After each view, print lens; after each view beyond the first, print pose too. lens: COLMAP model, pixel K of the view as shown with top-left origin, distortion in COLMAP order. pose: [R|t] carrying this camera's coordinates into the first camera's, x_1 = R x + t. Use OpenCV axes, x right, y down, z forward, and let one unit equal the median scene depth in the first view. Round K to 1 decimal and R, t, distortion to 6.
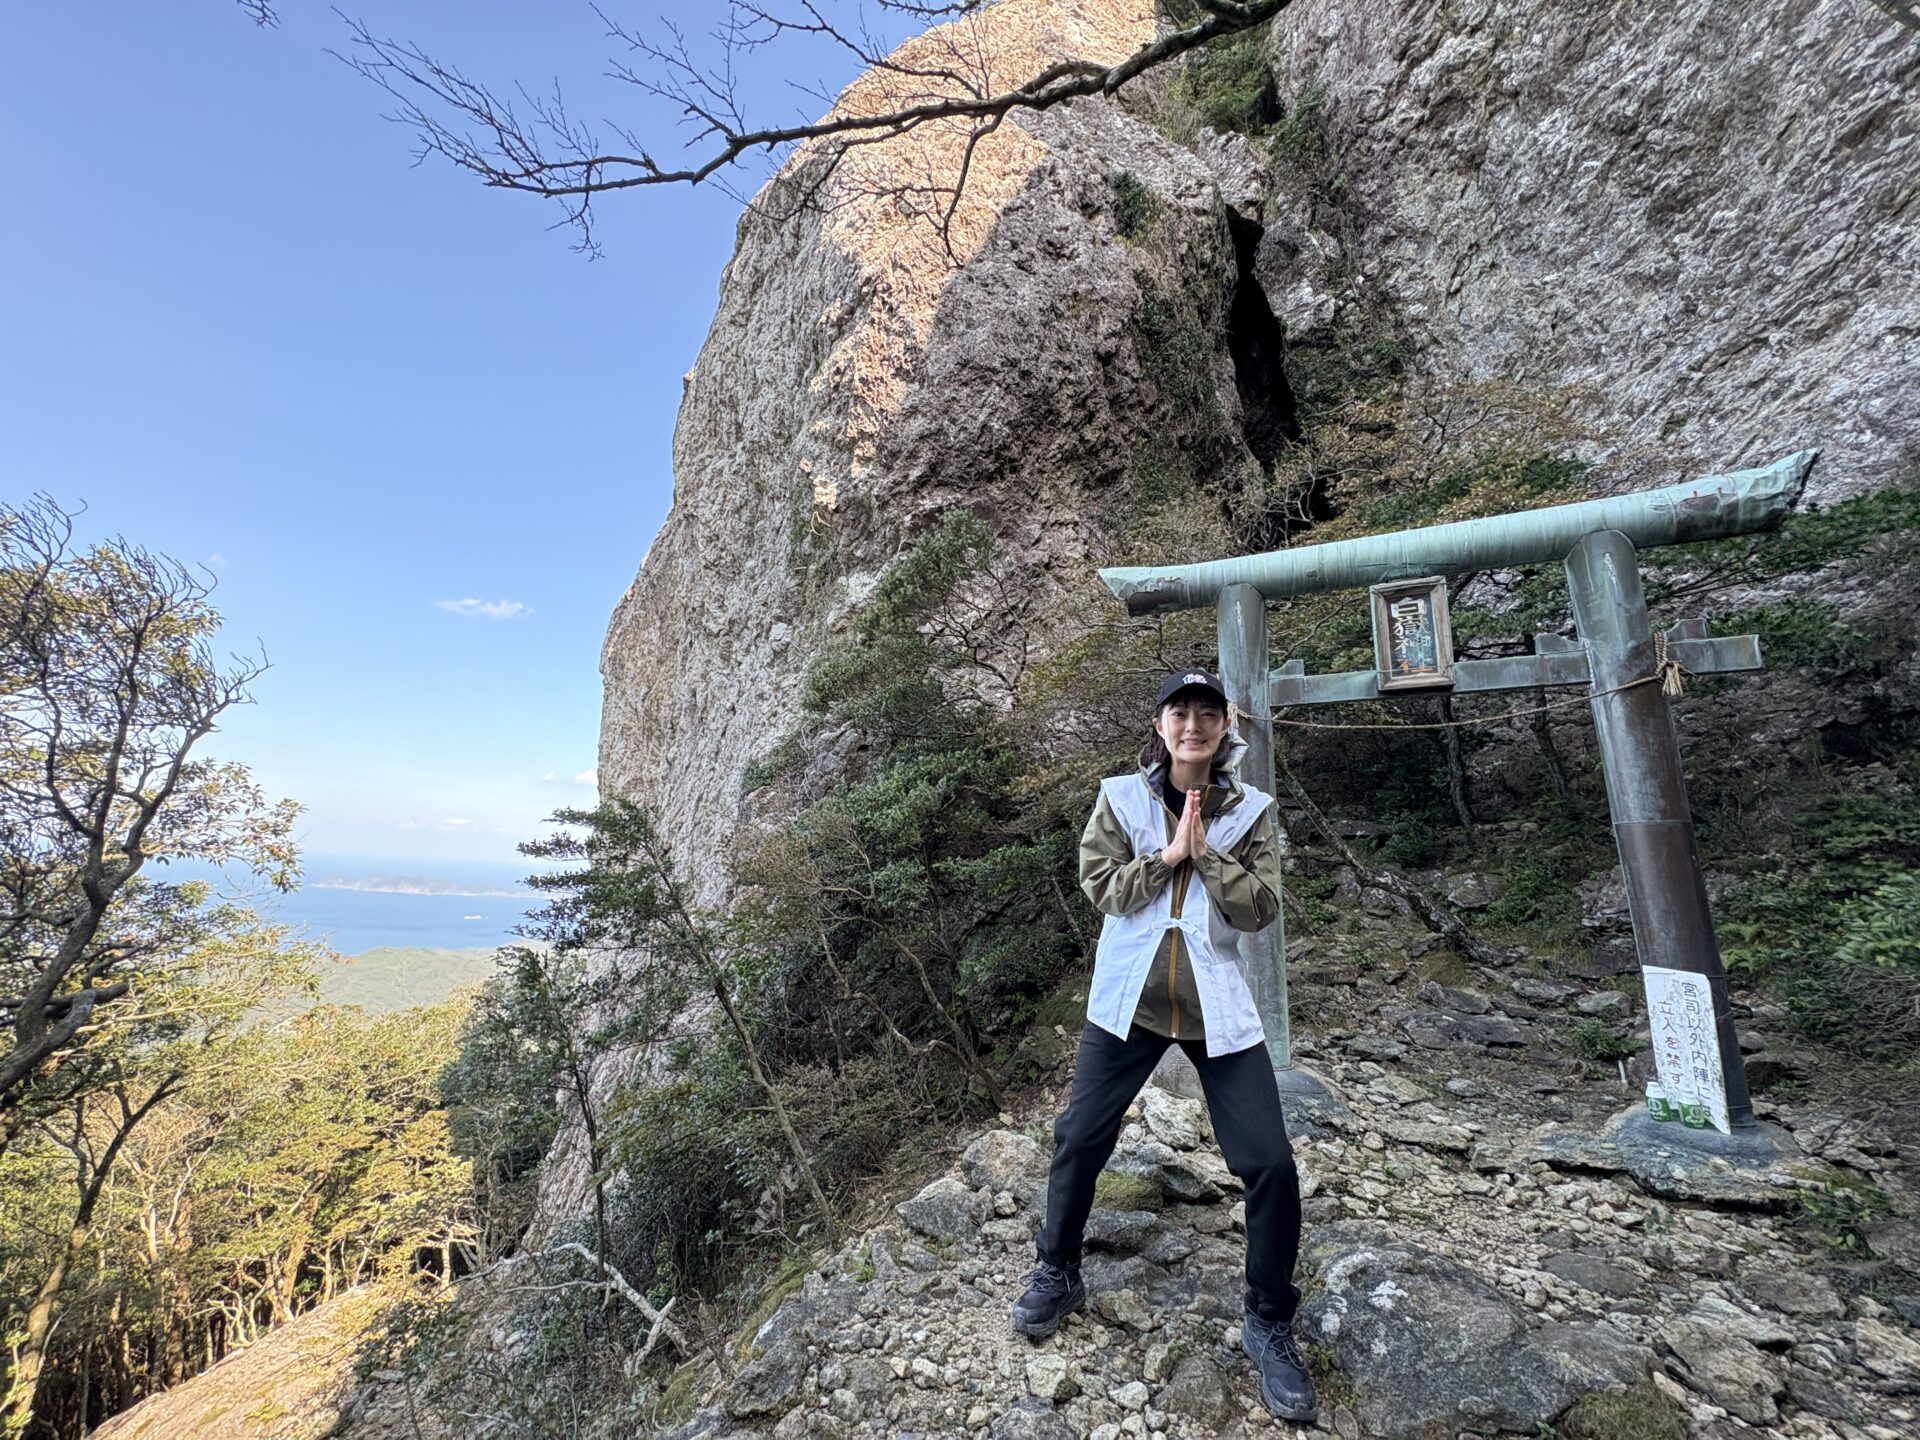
lens RADIAL K [[762.8, 0, 956.1], [0, 762.8, 715.3], [0, 0, 1]] dist [0.000689, -0.000121]
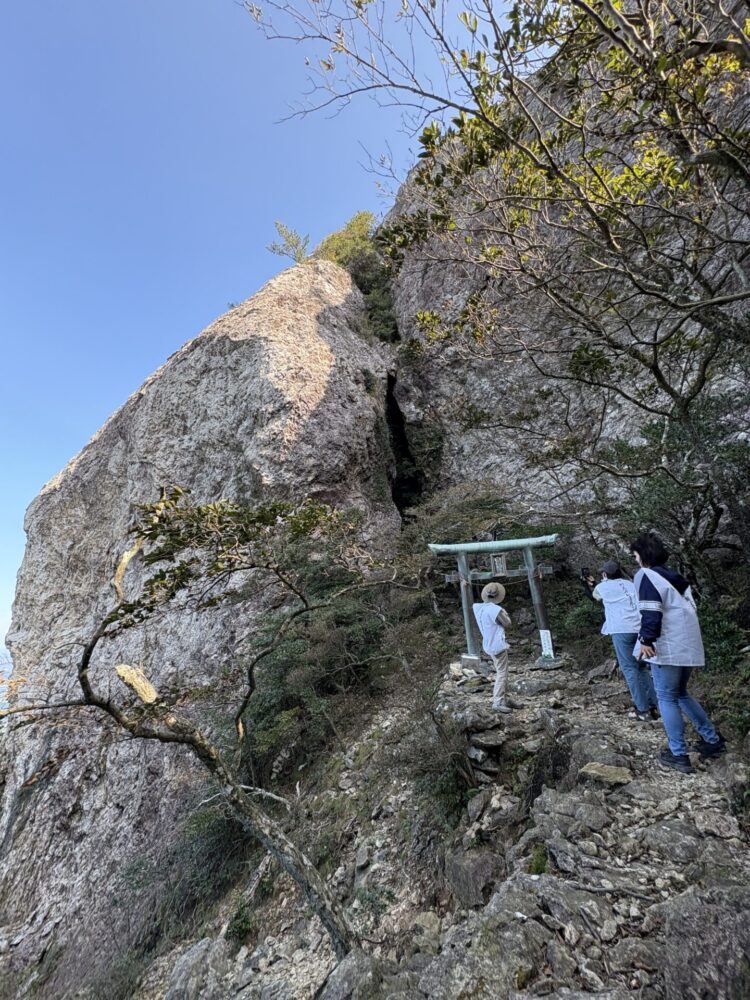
lens RADIAL K [[397.3, 0, 375.0], [0, 397.3, 500.0], [0, 0, 1]] dist [0.000689, -0.000121]
pose [[0.897829, 0.038712, 0.438640, -0.427585], [0.003853, 0.995399, -0.095735, -0.097623], [-0.440328, 0.087644, 0.893549, -0.325797]]
